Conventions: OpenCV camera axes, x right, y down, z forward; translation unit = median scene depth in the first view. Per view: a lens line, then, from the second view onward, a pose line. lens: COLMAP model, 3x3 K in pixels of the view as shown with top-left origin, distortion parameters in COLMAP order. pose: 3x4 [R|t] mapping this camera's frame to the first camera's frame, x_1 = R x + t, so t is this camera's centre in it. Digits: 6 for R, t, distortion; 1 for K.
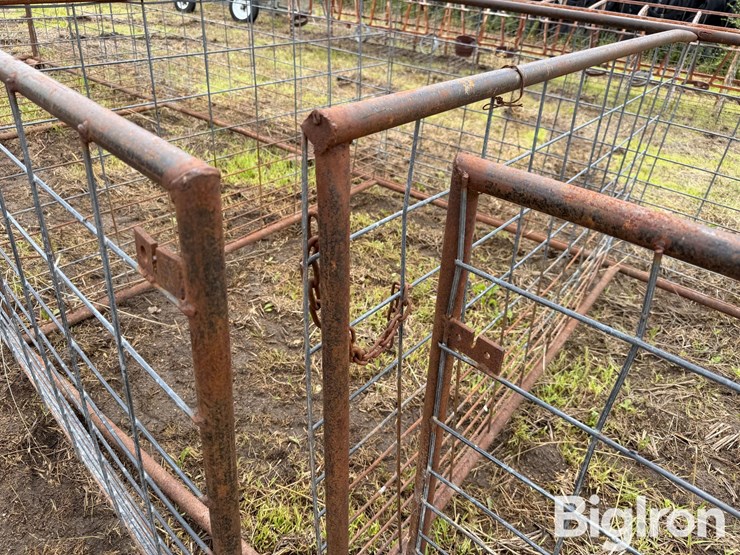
lens RADIAL K [[524.3, 0, 368.1], [0, 524.3, 281.5], [0, 0, 1]] dist [0.061856, -0.074378]
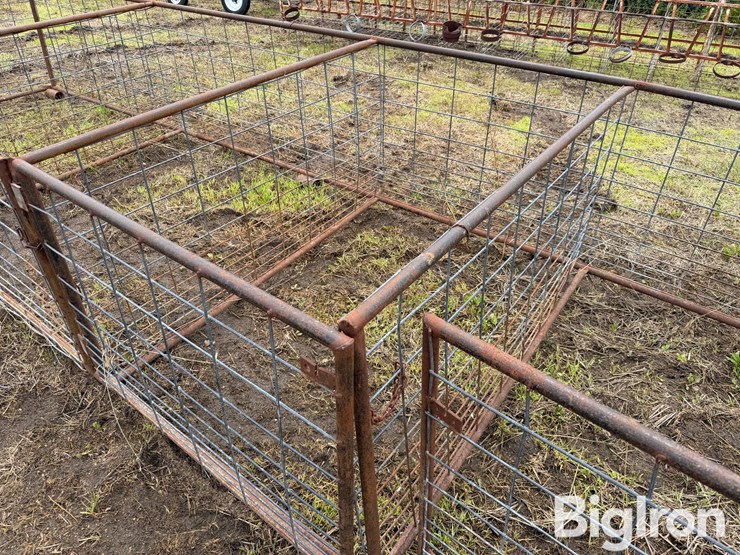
lens RADIAL K [[520.9, 0, 367.9], [0, 520.9, 274.2], [0, 0, 1]] dist [0.104696, -0.152246]
pose [[0.996692, -0.078092, -0.022493, 0.011226], [0.079503, 0.994319, 0.070780, -0.169942], [0.016838, -0.072334, 0.997238, -0.231251]]
